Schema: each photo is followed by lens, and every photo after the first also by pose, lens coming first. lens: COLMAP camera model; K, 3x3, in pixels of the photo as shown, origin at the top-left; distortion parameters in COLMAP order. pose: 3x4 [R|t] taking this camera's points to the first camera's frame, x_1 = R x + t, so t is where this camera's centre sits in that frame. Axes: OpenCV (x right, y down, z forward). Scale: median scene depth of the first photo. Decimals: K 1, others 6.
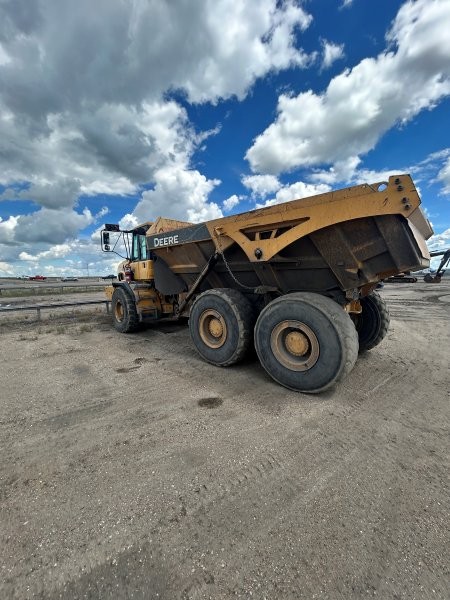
lens RADIAL K [[243.3, 0, 224.6], [0, 243.3, 298.8], [0, 0, 1]] dist [-0.000449, 0.000391]
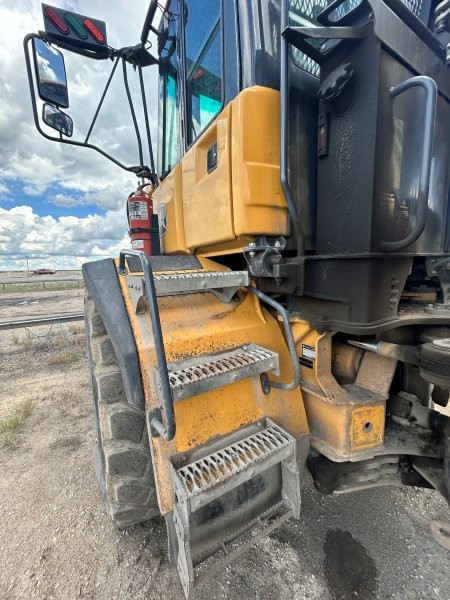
lens RADIAL K [[241.4, 0, 224.1], [0, 241.4, 300.1], [0, 0, 1]] dist [-0.001095, 0.000656]
pose [[0.982608, 0.018558, -0.184763, -0.280158], [-0.012015, 0.999262, 0.036473, -0.045206], [0.185304, -0.033618, 0.982106, 0.817361]]
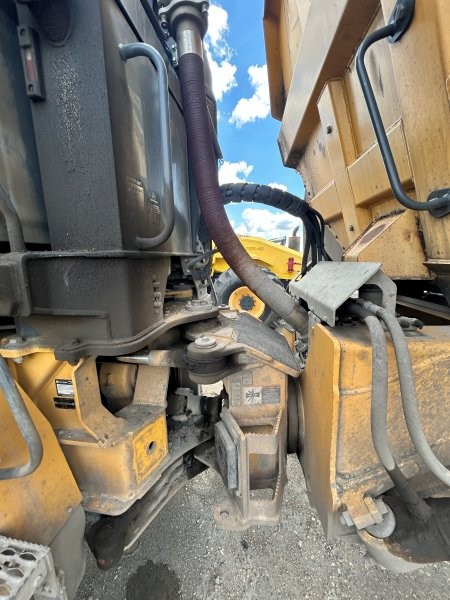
lens RADIAL K [[241.4, 0, 224.1], [0, 241.4, 300.1], [0, 0, 1]] dist [-0.001095, 0.000656]
pose [[0.783187, -0.103452, 0.613119, -0.256456], [0.073000, 0.994541, 0.074561, -0.050886], [-0.617486, -0.013638, 0.786464, 0.856883]]
